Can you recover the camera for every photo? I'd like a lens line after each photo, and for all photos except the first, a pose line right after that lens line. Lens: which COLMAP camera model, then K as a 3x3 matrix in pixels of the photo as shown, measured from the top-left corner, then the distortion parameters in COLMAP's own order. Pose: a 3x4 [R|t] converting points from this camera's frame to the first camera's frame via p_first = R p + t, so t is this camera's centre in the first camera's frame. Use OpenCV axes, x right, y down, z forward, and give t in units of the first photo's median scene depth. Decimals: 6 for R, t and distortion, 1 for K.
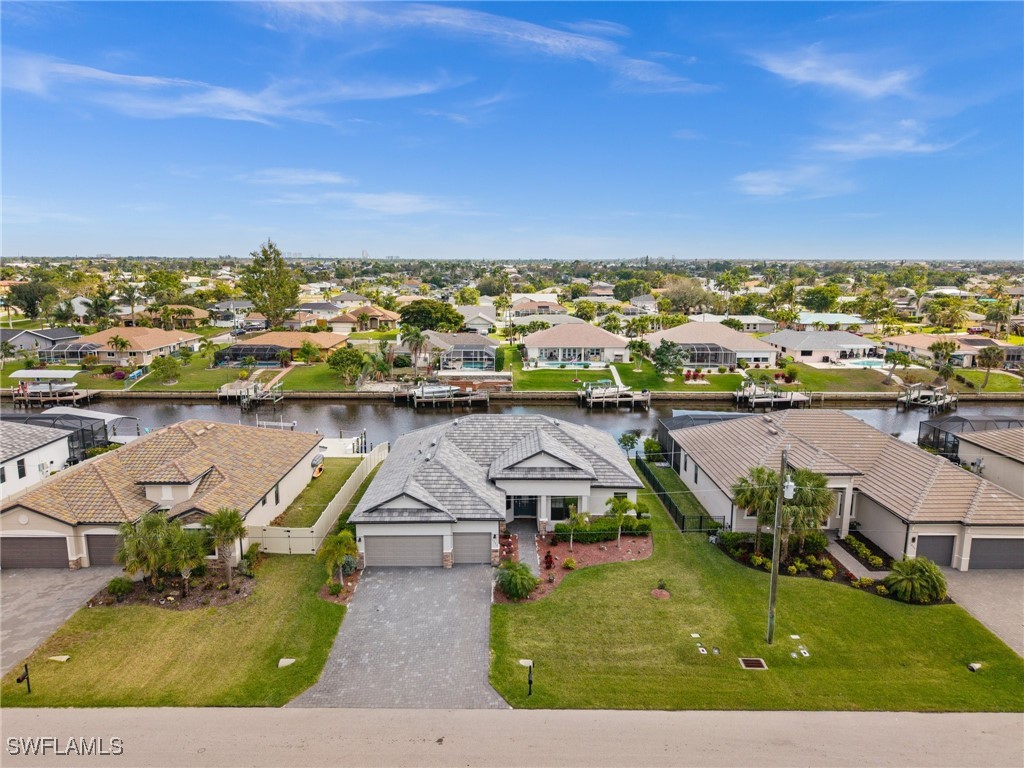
lens RADIAL K [[690.5, 0, 493.1], [0, 690.5, 381.6], [0, 0, 1]] dist [0.054931, -0.063751]
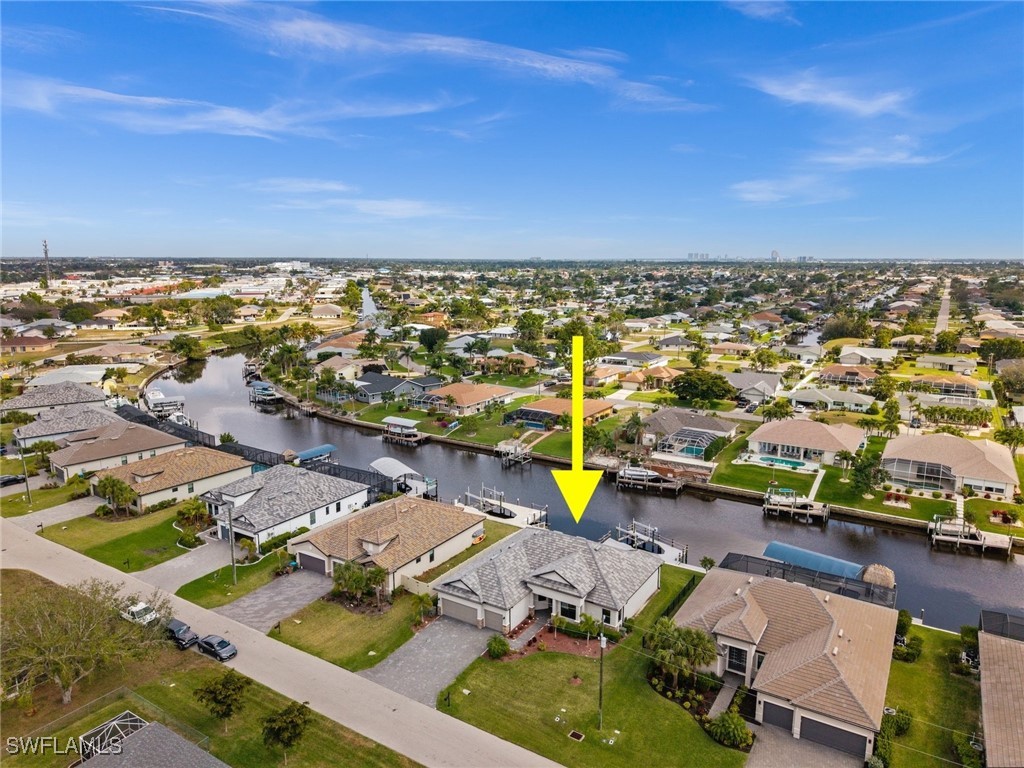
lens RADIAL K [[690.5, 0, 493.1], [0, 690.5, 381.6], [0, 0, 1]] dist [0.054931, -0.063751]
pose [[0.842405, 0.092908, -0.530775, 0.580343], [-0.089965, 0.995448, 0.031460, -0.283029], [0.531282, 0.021249, 0.846928, -0.330917]]
